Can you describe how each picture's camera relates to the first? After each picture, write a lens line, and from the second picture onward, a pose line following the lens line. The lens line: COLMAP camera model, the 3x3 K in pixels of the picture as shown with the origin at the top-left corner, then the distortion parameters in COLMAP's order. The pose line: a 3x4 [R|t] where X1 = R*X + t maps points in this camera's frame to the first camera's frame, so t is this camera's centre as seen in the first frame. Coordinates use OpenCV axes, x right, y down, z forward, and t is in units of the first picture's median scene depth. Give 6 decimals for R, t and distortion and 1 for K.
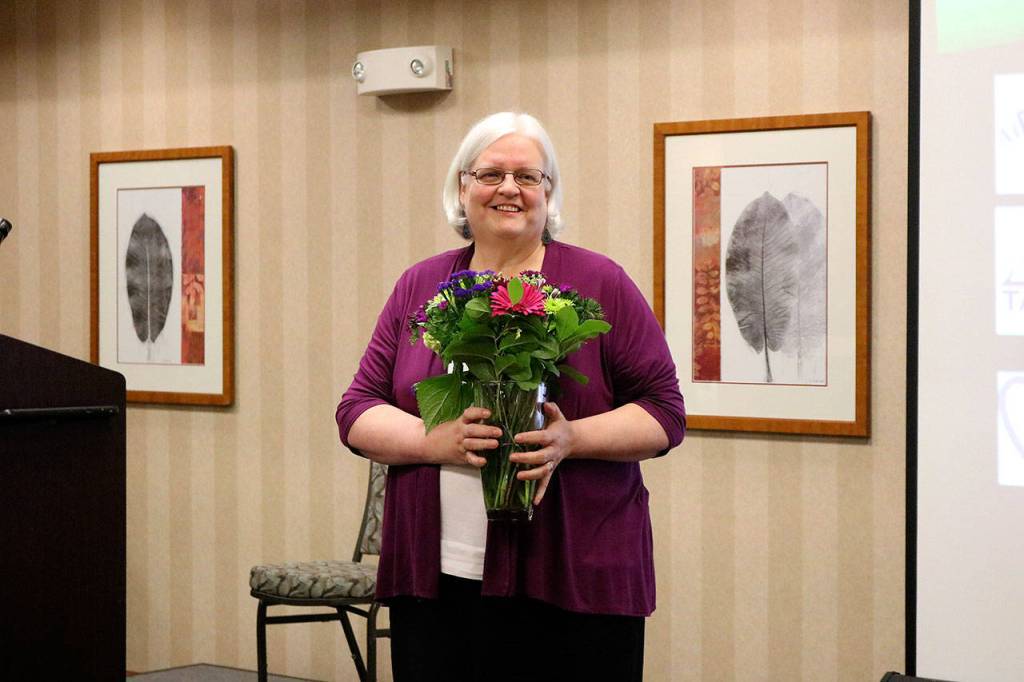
lens RADIAL K [[2498.8, 0, 512.0], [0, 2498.8, 341.0], [0, 0, 1]] dist [0.044018, 0.037335]
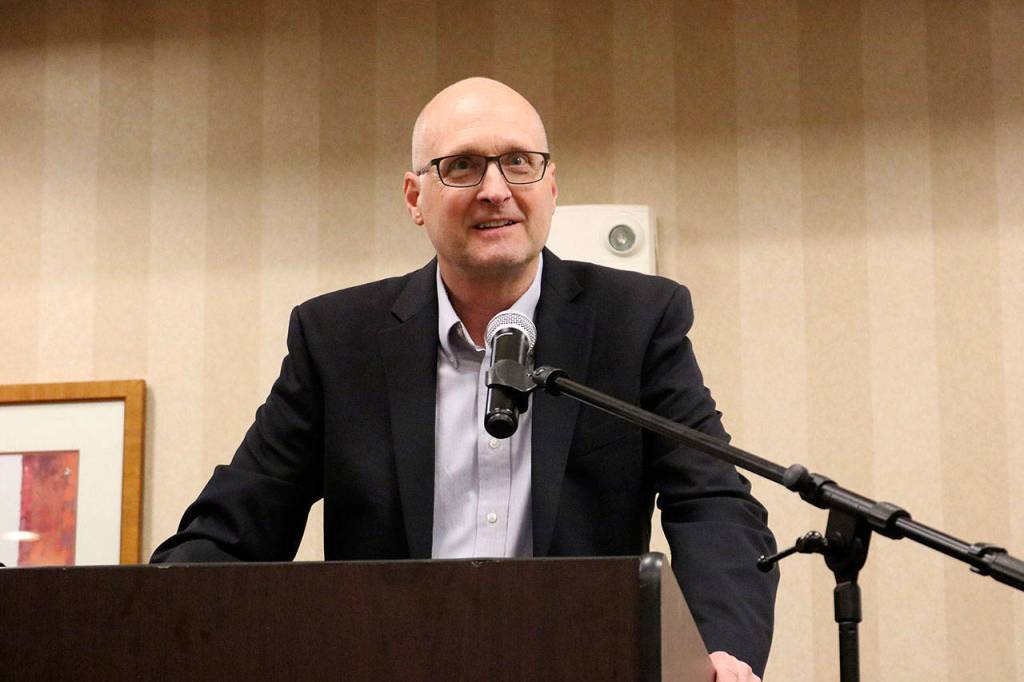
lens RADIAL K [[2498.8, 0, 512.0], [0, 2498.8, 341.0], [0, 0, 1]] dist [0.044018, 0.037335]
pose [[0.900937, 0.084428, 0.425658, -0.308347], [0.004036, 0.979219, -0.202767, 0.031220], [-0.433931, 0.184399, 0.881873, 0.512545]]
